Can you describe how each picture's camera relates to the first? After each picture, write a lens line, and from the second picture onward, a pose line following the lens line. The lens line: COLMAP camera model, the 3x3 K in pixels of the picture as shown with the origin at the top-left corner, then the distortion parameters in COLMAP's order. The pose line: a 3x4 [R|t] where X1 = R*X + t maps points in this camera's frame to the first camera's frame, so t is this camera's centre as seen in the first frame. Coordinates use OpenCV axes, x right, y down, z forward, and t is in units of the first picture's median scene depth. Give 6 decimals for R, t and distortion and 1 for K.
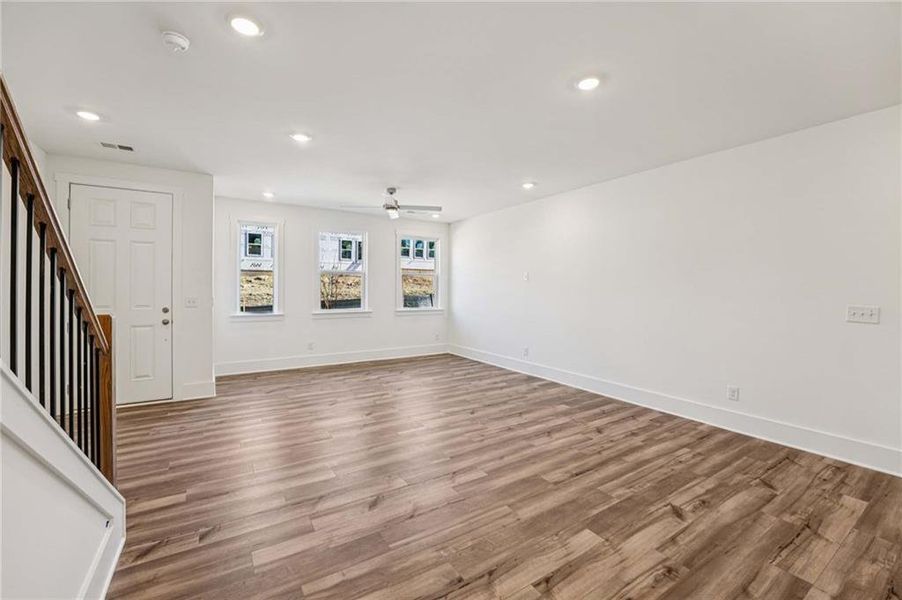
lens RADIAL K [[368.6, 0, 450.8], [0, 368.6, 292.9], [0, 0, 1]] dist [-0.025497, 0.000313]
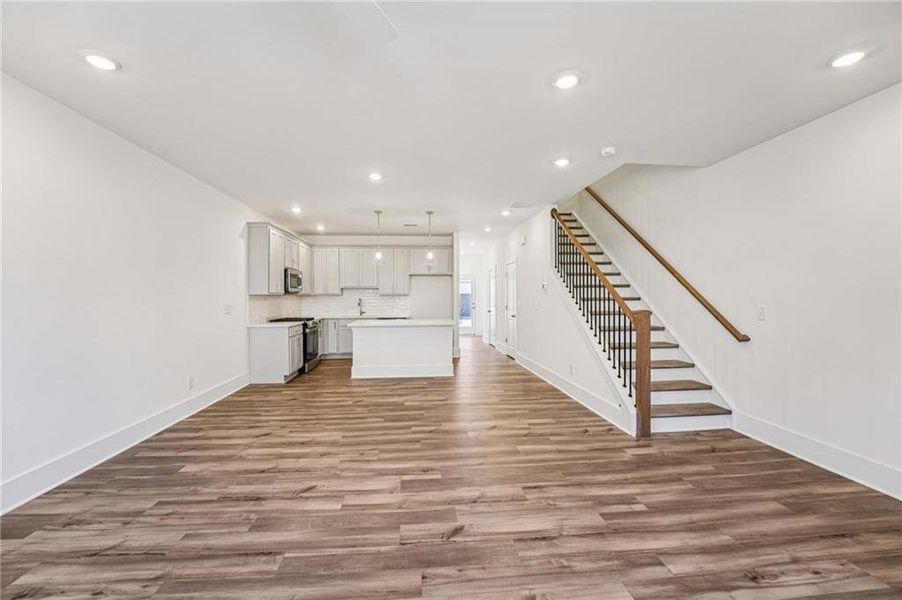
lens RADIAL K [[367.2, 0, 447.5], [0, 367.2, 299.4], [0, 0, 1]] dist [-0.024810, 0.000553]
pose [[-0.887775, -0.007996, 0.460208, -0.443820], [0.001743, 0.999783, 0.020735, -0.016230], [-0.460274, 0.019210, -0.887569, 1.447173]]
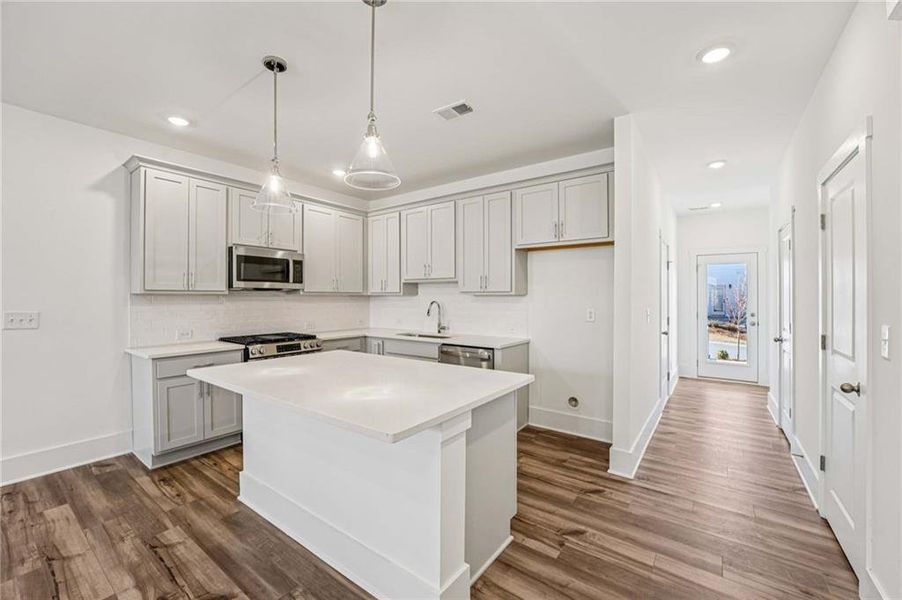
lens RADIAL K [[371.3, 0, 444.2], [0, 371.3, 296.6], [0, 0, 1]] dist [-0.038307, 0.010585]
pose [[-0.354296, -0.004956, 0.935120, -0.093680], [0.006579, 0.999948, 0.007793, -0.001792], [-0.935110, 0.008913, -0.354245, 0.197379]]
